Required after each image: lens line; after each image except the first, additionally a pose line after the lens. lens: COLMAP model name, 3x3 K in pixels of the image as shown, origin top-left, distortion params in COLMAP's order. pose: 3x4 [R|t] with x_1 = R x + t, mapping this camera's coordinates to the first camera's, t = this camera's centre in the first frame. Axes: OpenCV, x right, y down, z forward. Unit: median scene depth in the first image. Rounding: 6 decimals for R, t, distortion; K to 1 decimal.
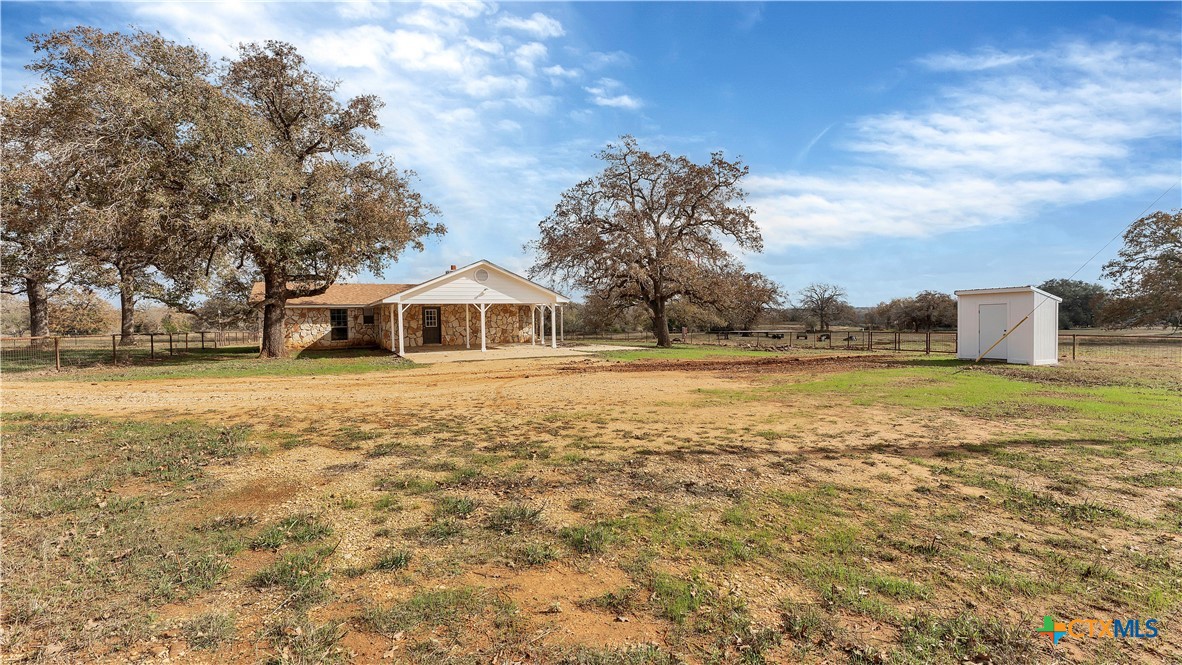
lens RADIAL K [[500.9, 0, 591.0], [0, 500.9, 332.5], [0, 0, 1]] dist [0.001673, 0.000344]
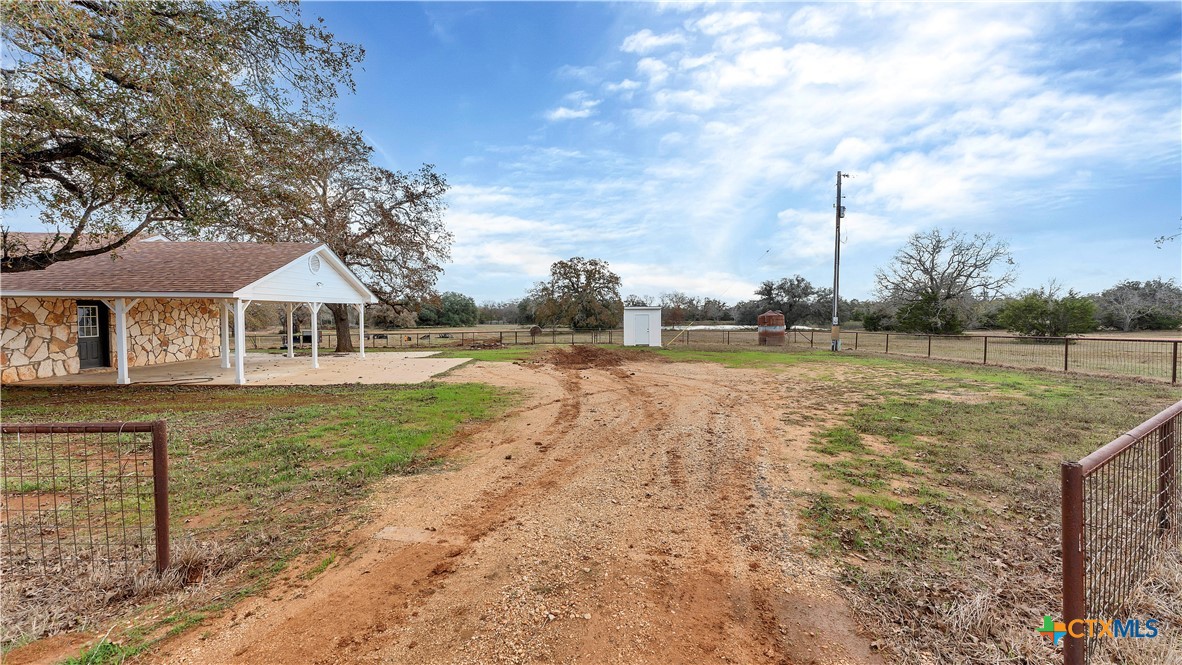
lens RADIAL K [[472.1, 0, 591.0], [0, 472.1, 332.5], [0, 0, 1]] dist [0.000741, 0.000164]
pose [[0.426062, -0.022555, 0.904413, -0.852493], [0.019915, 0.999681, 0.015549, -0.021112], [-0.904475, 0.011387, 0.426375, 0.437070]]
